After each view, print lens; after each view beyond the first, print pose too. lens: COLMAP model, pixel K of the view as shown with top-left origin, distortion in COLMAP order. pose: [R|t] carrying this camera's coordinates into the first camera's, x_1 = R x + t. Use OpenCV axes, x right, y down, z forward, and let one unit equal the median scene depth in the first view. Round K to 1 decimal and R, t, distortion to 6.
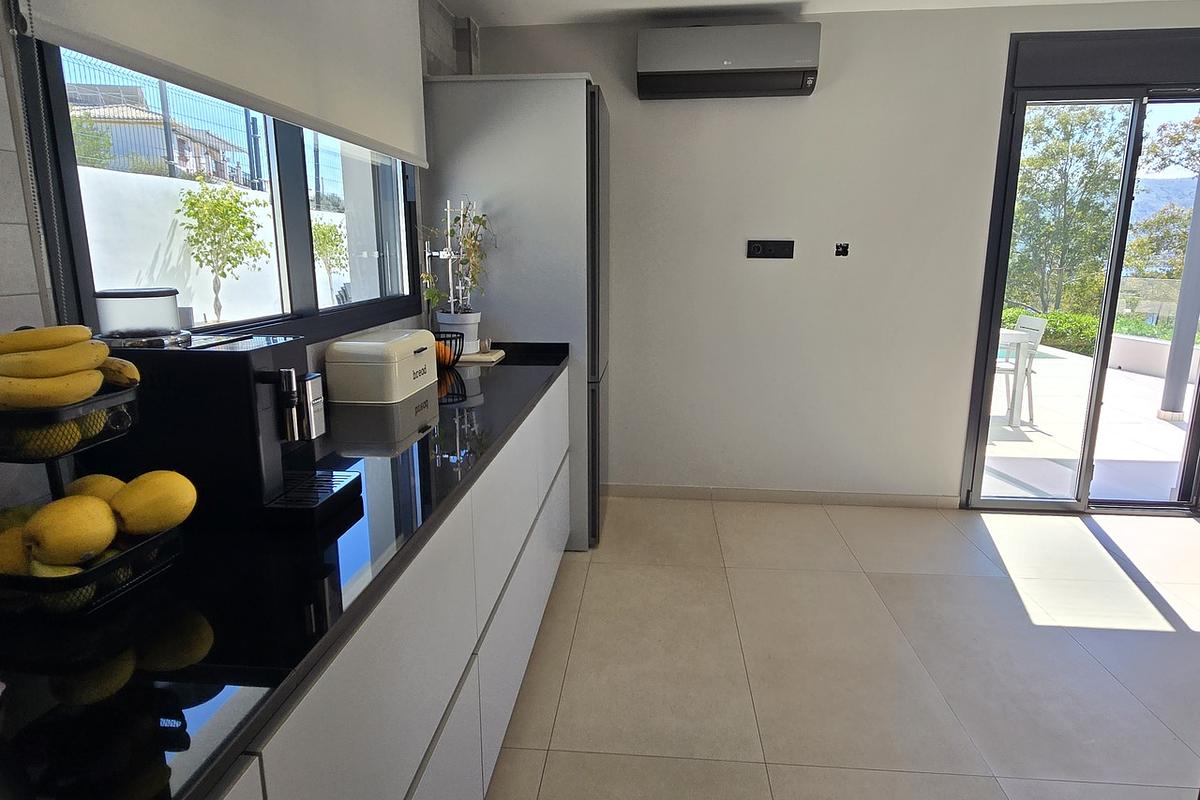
lens RADIAL K [[708.6, 0, 600.0], [0, 708.6, 400.0], [0, 0, 1]] dist [0.036275, 0.000024]
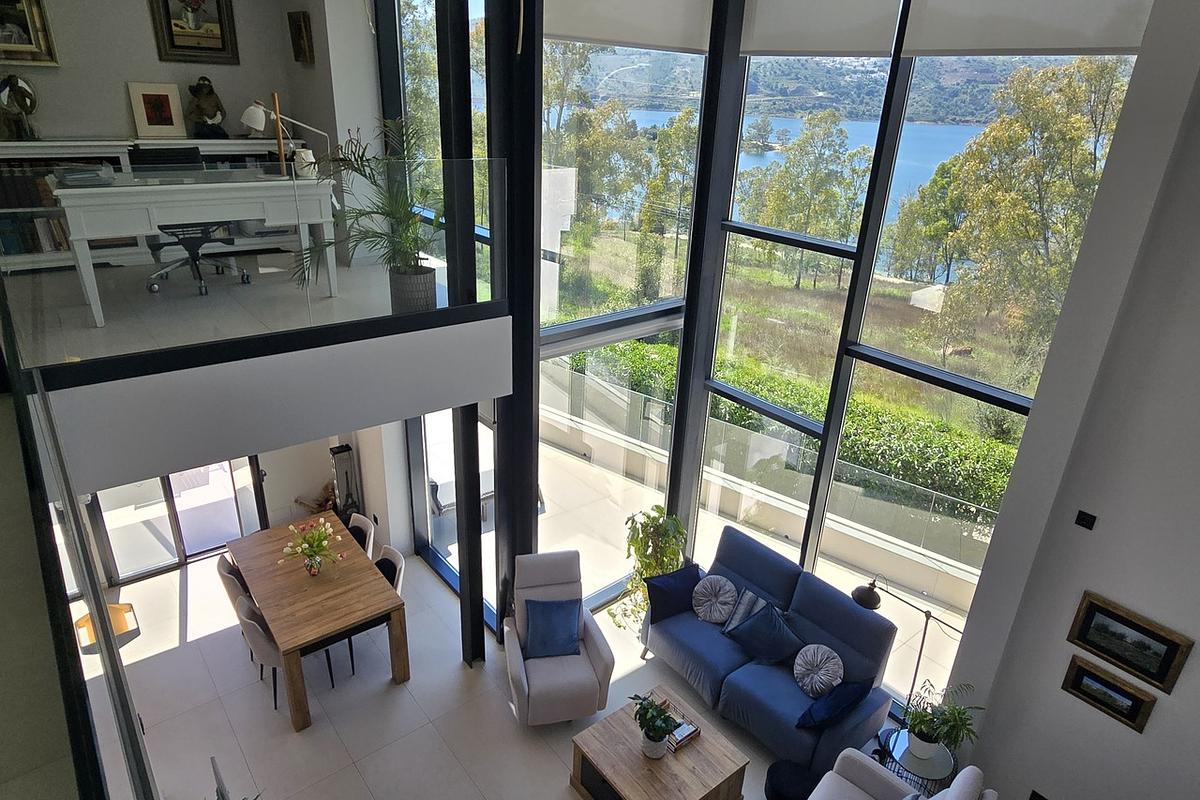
lens RADIAL K [[731.5, 0, 600.0], [0, 731.5, 400.0], [0, 0, 1]] dist [0.000193, -0.000385]
pose [[0.737140, -0.234811, 0.633631, 0.333377], [0.095172, 0.964414, 0.246673, -0.707998], [-0.669005, -0.121529, 0.733255, -1.235026]]
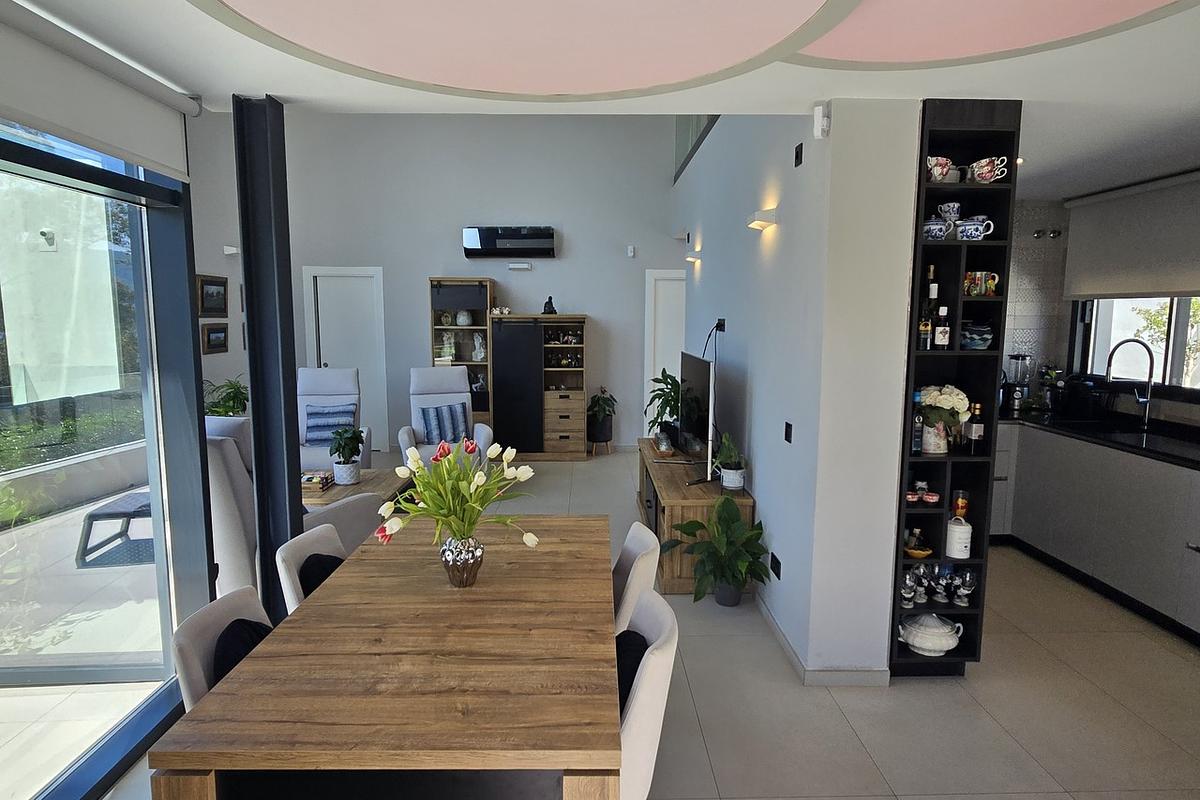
lens RADIAL K [[708.6, 0, 600.0], [0, 708.6, 400.0], [0, 0, 1]] dist [0.036275, 0.000024]
pose [[-0.996246, 0.009203, -0.086080, 0.776504], [-0.019236, 0.945943, 0.323761, -0.302006], [0.084406, 0.324202, -0.942215, 1.057077]]
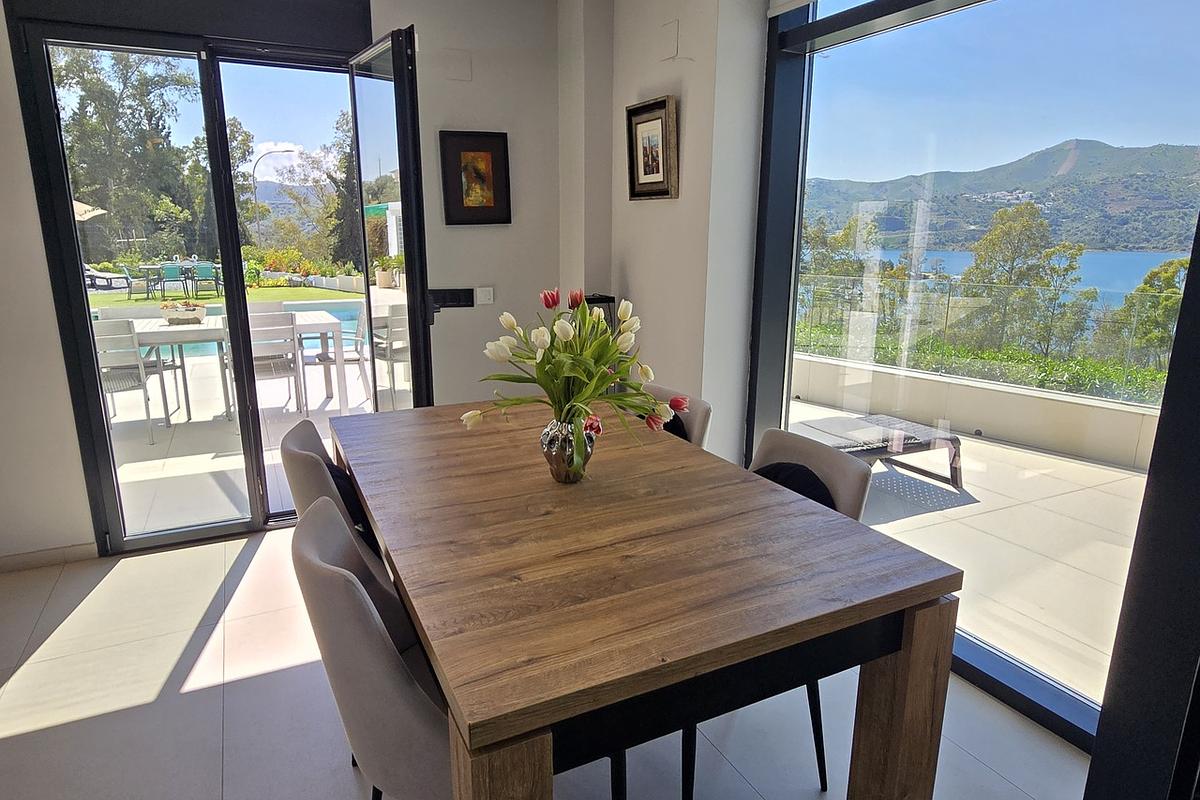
lens RADIAL K [[708.6, 0, 600.0], [0, 708.6, 400.0], [0, 0, 1]] dist [0.036275, 0.000024]
pose [[0.856748, -0.119150, 0.501783, 0.615717], [0.104636, 0.992870, 0.057104, -0.010536], [-0.505009, 0.003581, 0.863107, 0.025827]]
